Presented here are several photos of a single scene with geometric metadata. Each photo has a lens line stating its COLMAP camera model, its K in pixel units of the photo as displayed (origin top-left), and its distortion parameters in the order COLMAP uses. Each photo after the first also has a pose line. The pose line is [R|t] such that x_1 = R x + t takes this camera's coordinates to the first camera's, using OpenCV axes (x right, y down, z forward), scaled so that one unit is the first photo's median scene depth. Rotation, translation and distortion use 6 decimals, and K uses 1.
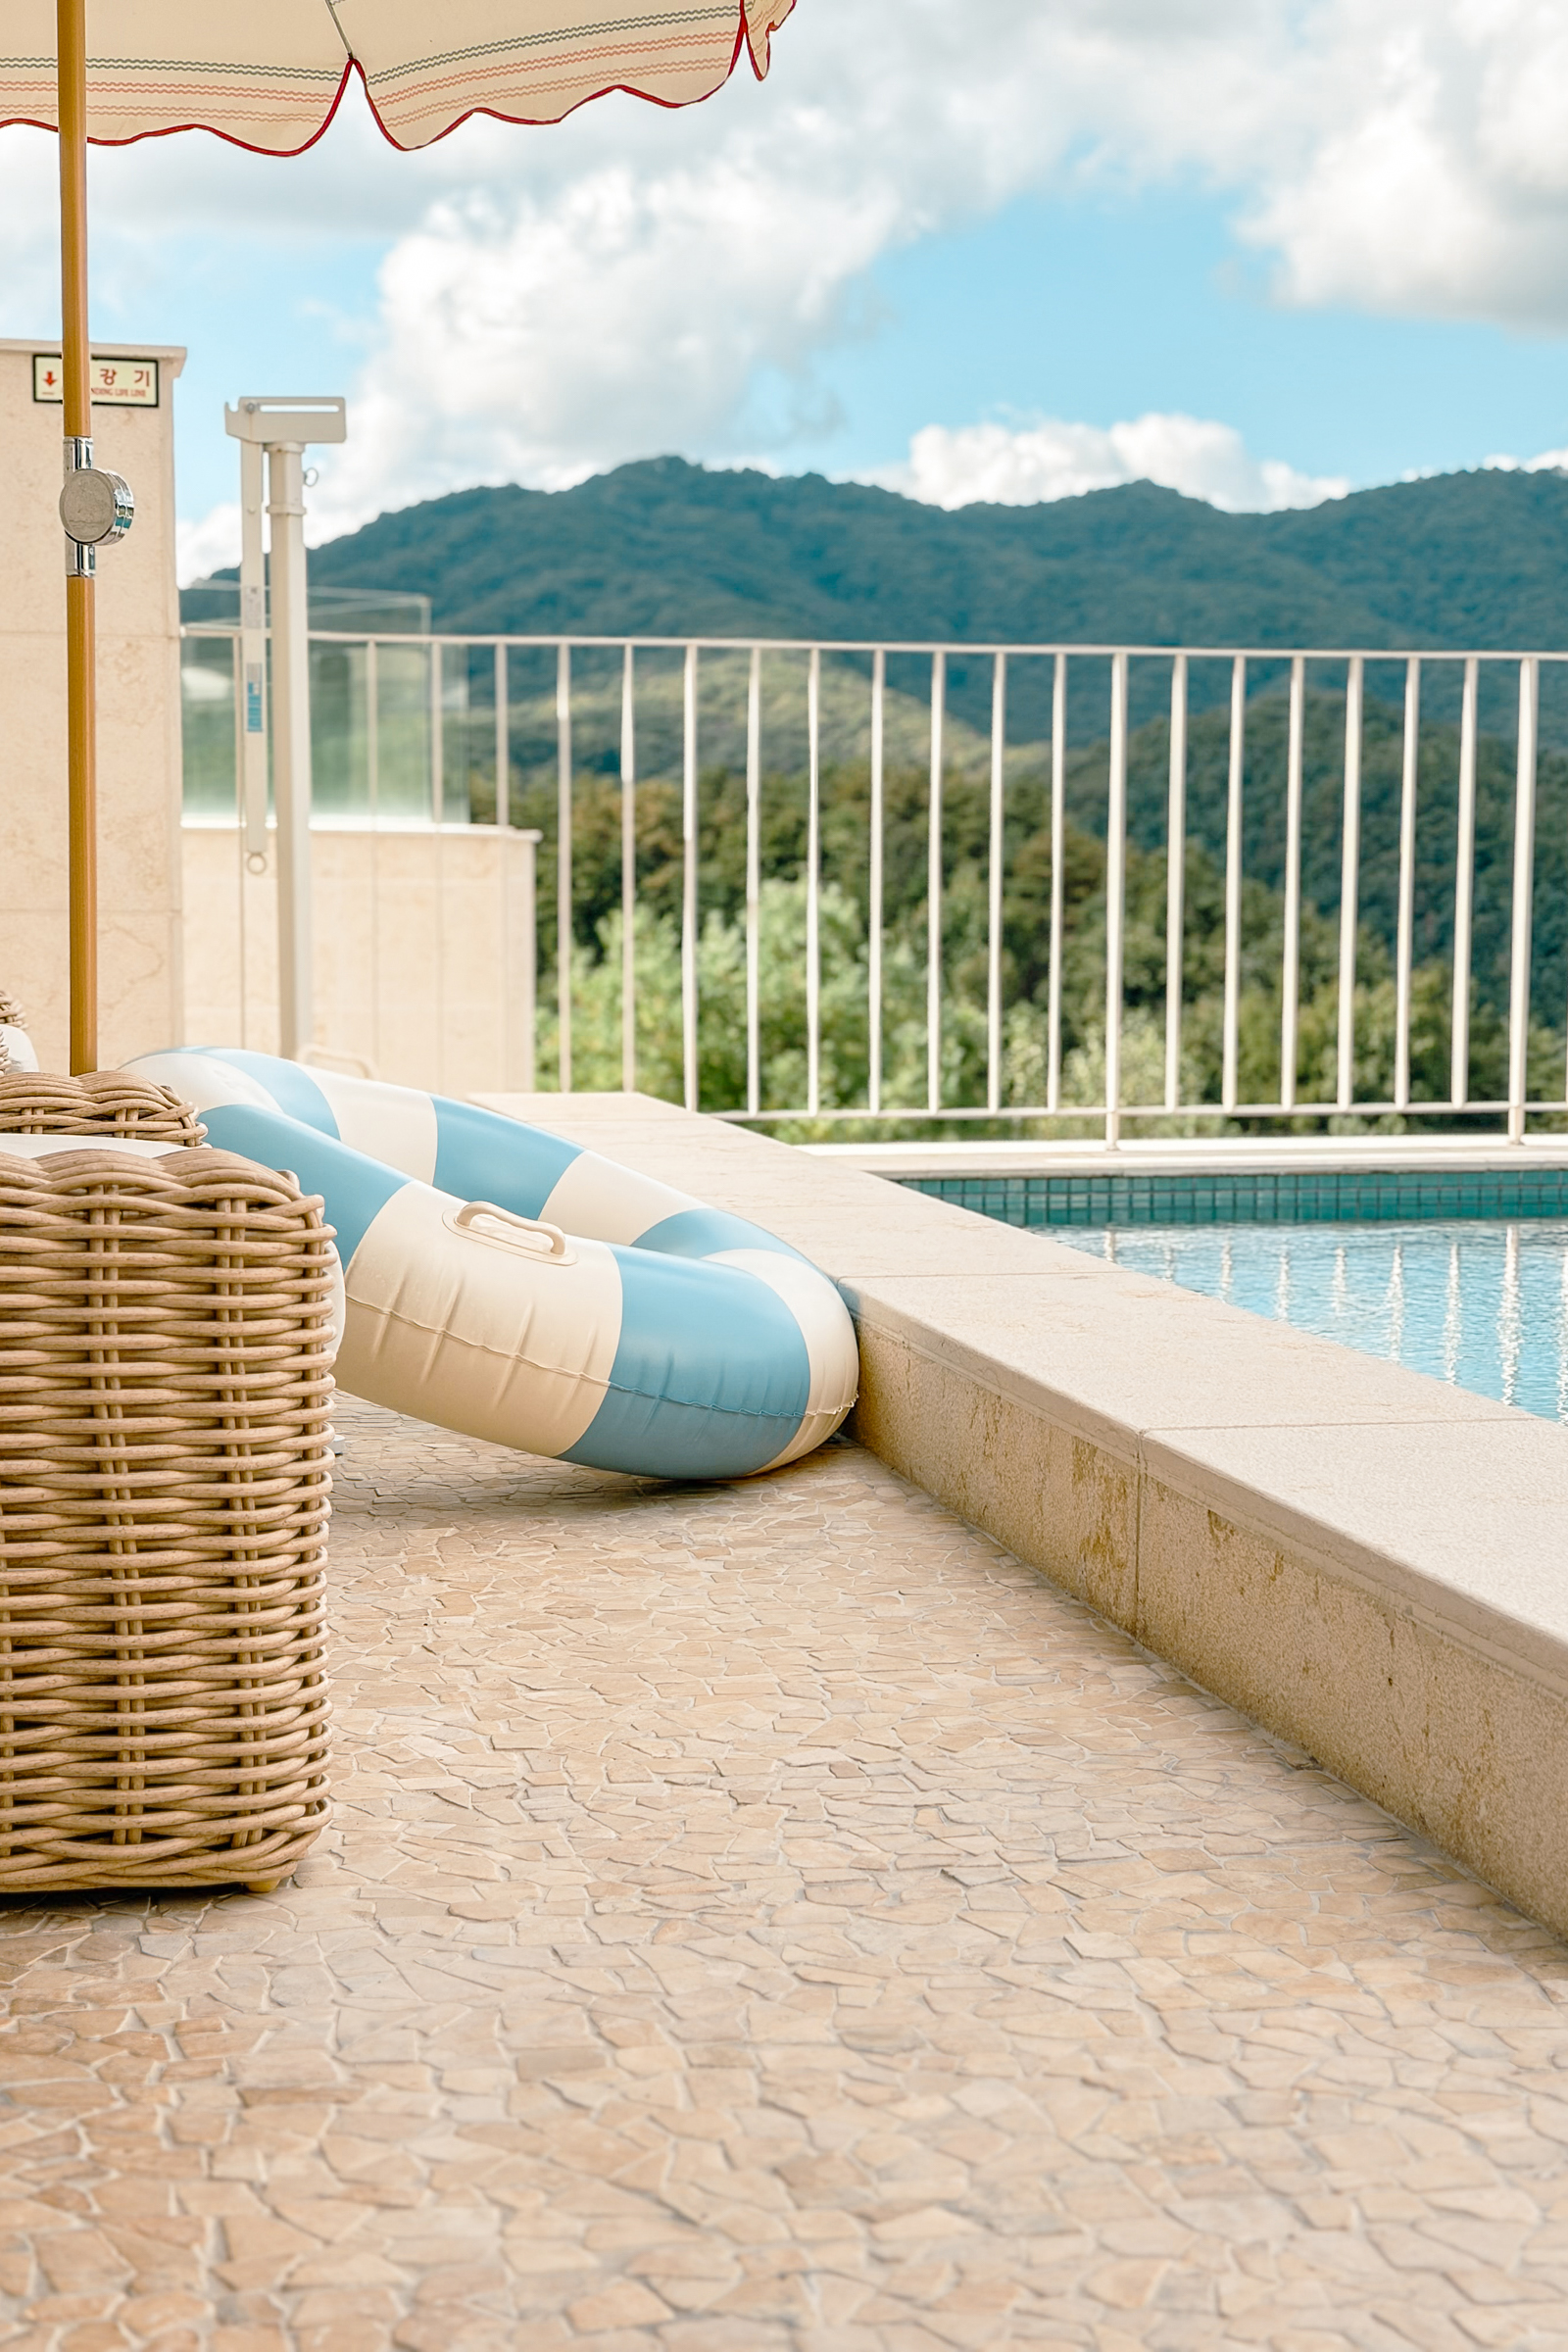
lens RADIAL K [[3605.7, 0, 784.0], [0, 3605.7, 1176.0], [0, 0, 1]] dist [0.259054, -1.004746]
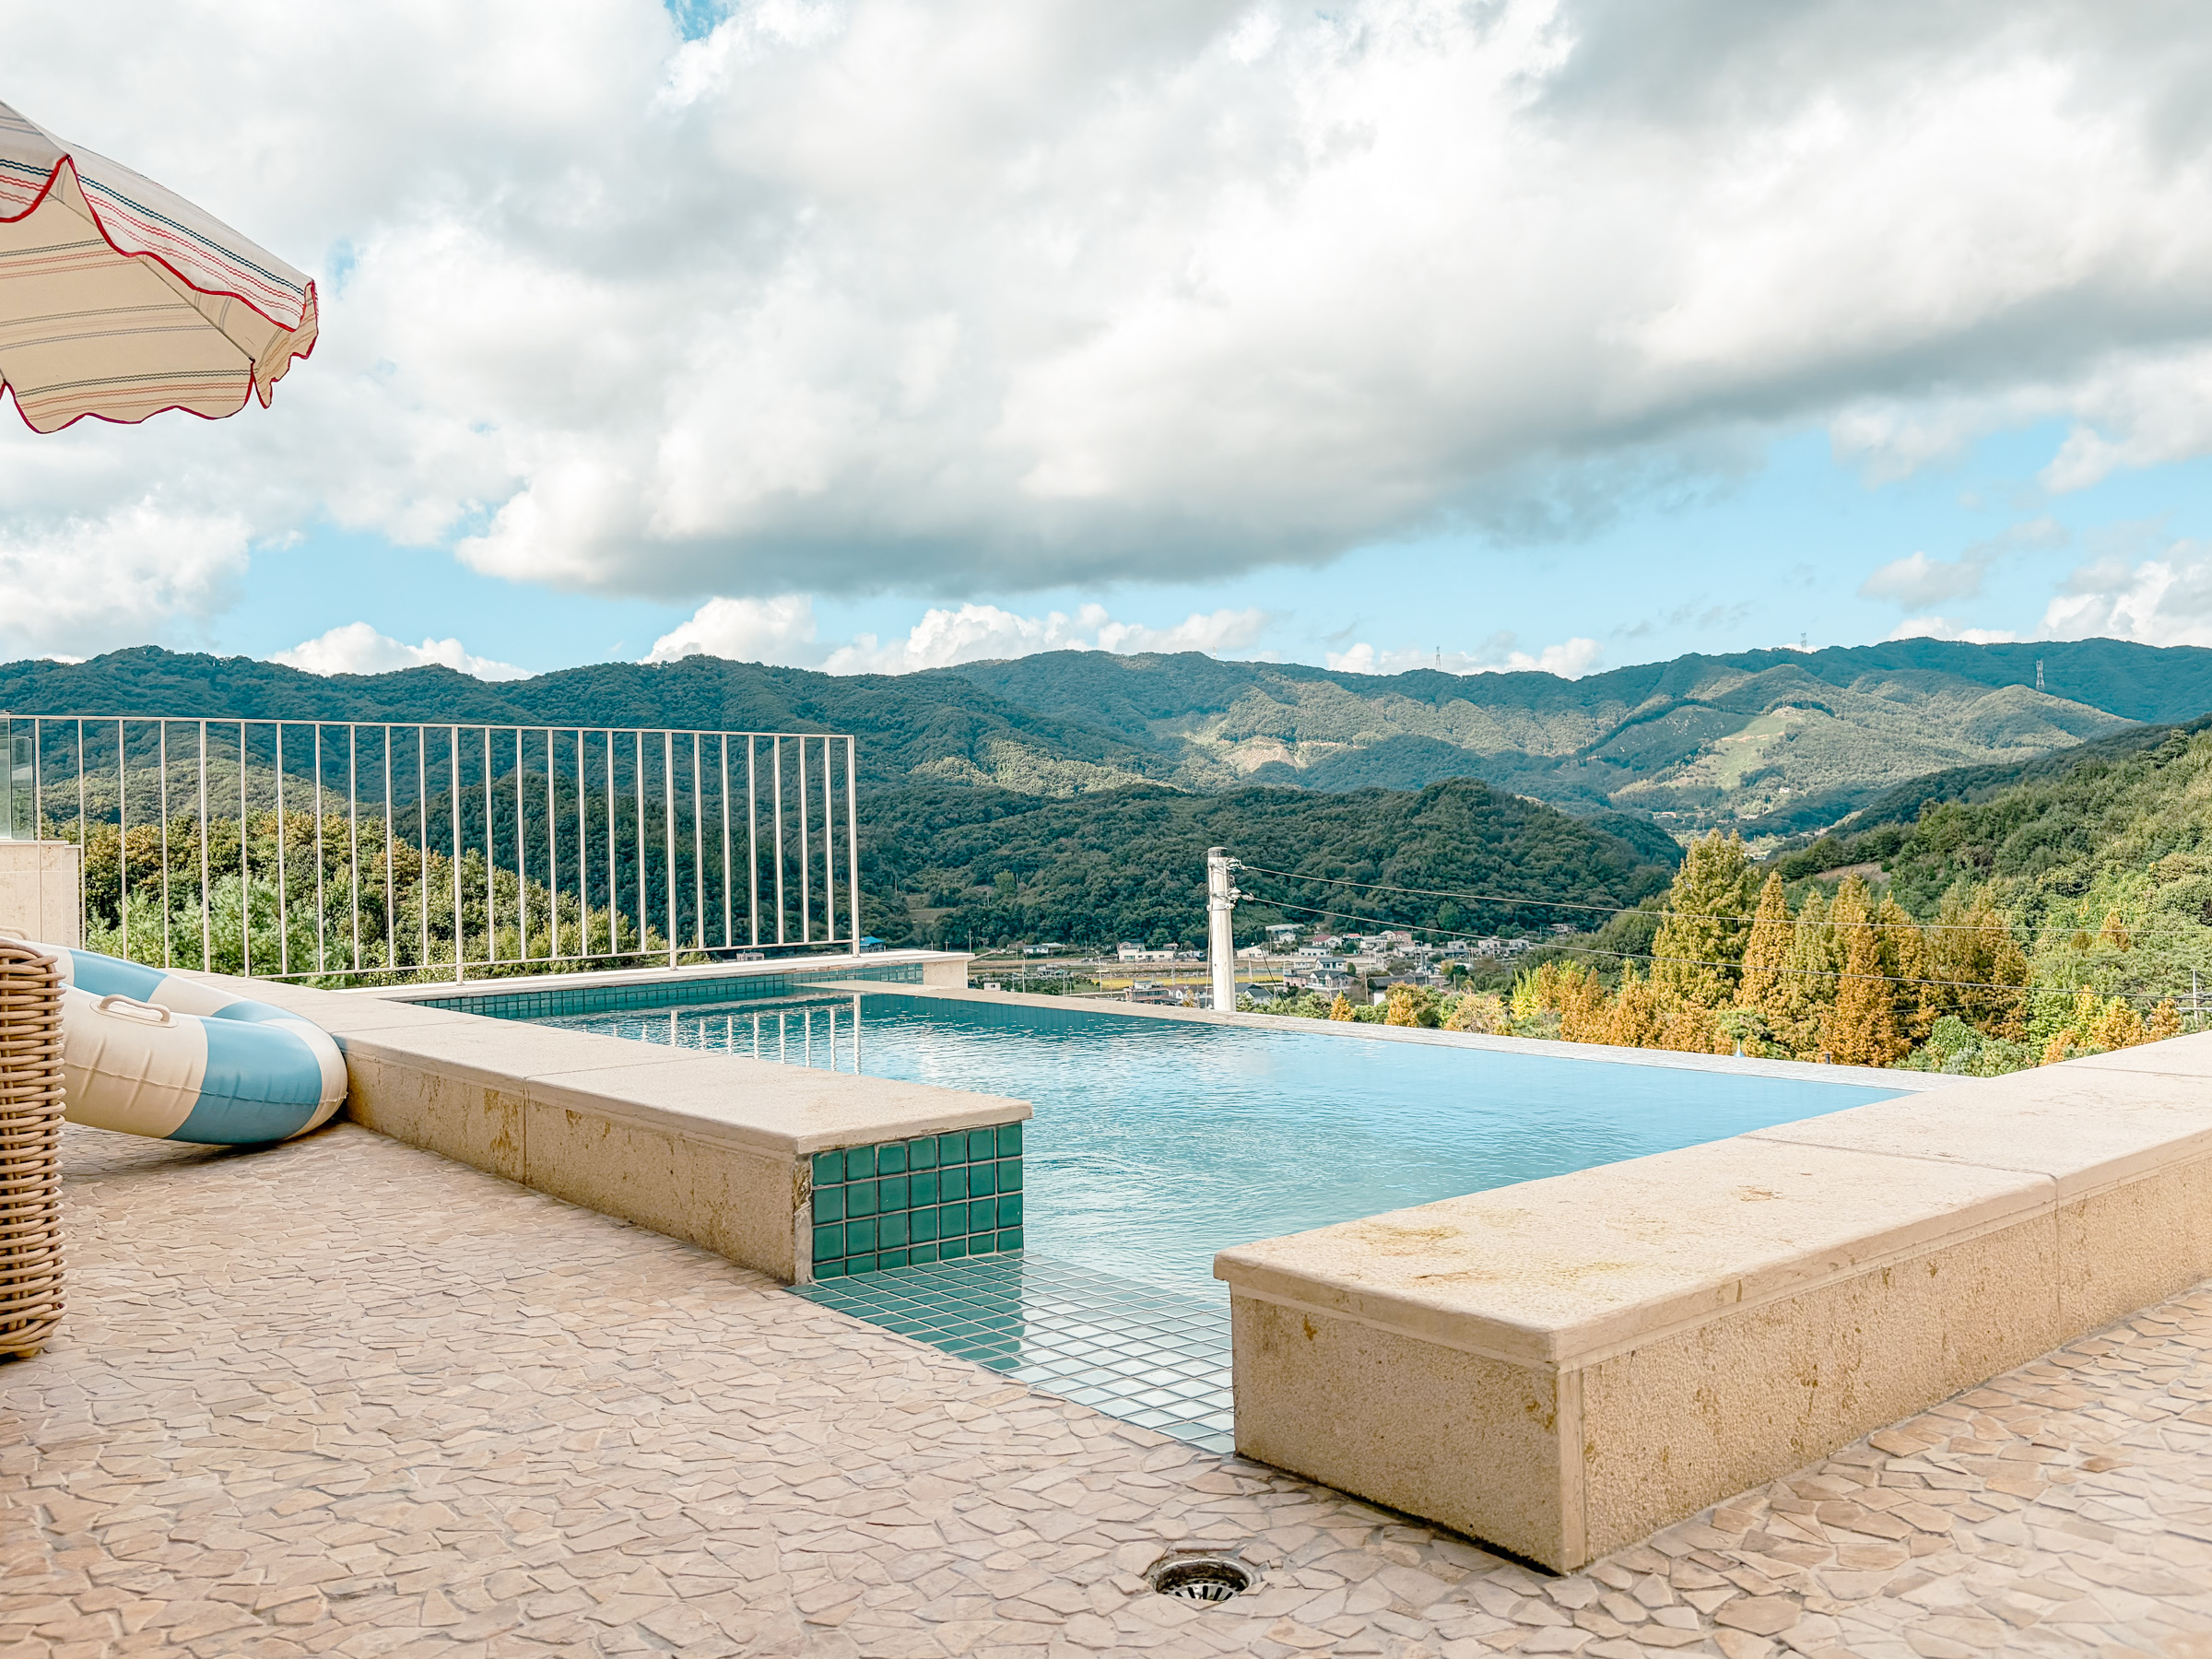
lens RADIAL K [[1846.0, 0, 1106.0], [0, 1846.0, 829.5], [0, 0, 1]] dist [0.109444, -0.134973]
pose [[0.894526, -0.019545, 0.446588, -0.079826], [0.076270, 0.991068, -0.109397, 0.085541], [-0.440460, 0.131920, 0.888027, -0.053051]]
